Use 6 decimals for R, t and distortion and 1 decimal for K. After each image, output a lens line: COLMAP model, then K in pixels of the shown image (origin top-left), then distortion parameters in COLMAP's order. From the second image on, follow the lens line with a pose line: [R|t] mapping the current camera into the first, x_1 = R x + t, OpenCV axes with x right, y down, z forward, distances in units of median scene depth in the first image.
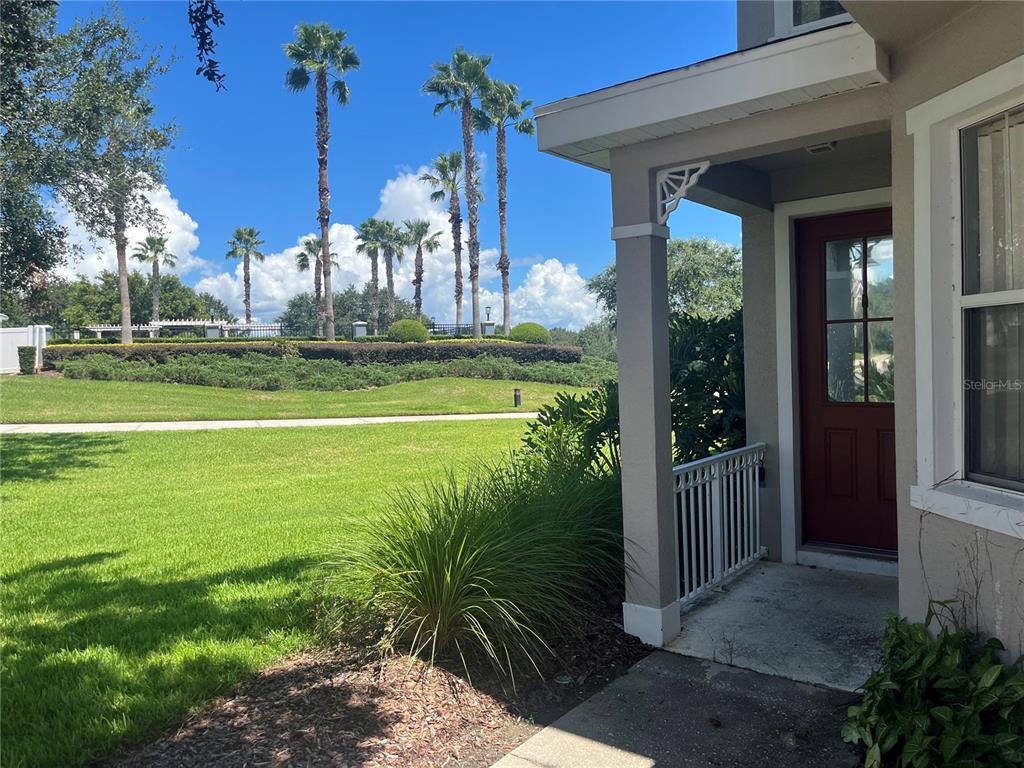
lens RADIAL K [[782.0, 0, 502.3], [0, 782.0, 387.5], [0, 0, 1]] dist [0.080730, -0.098363]
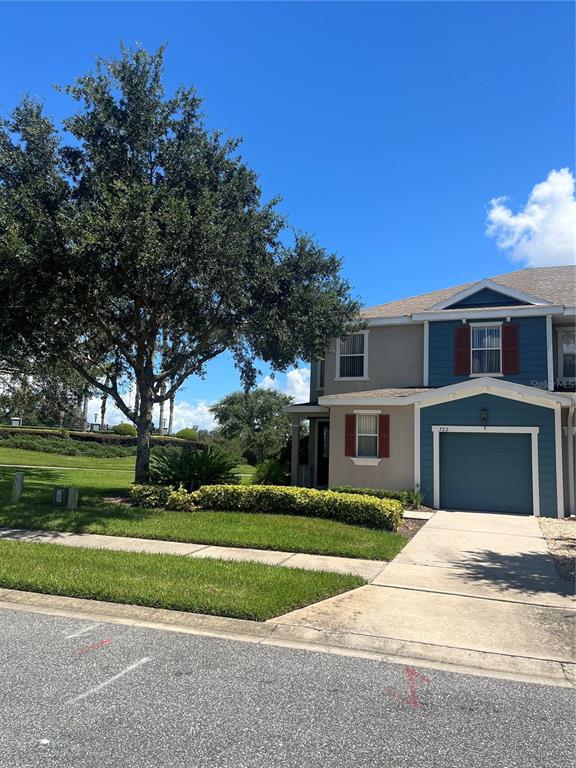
lens RADIAL K [[586.5, 0, 292.9], [0, 586.5, 385.1], [0, 0, 1]] dist [0.080730, -0.098363]
pose [[0.949203, 0.097847, 0.299065, -0.107615], [-0.049980, 0.985241, -0.163716, 0.021423], [-0.310670, 0.140453, 0.940084, -0.289095]]
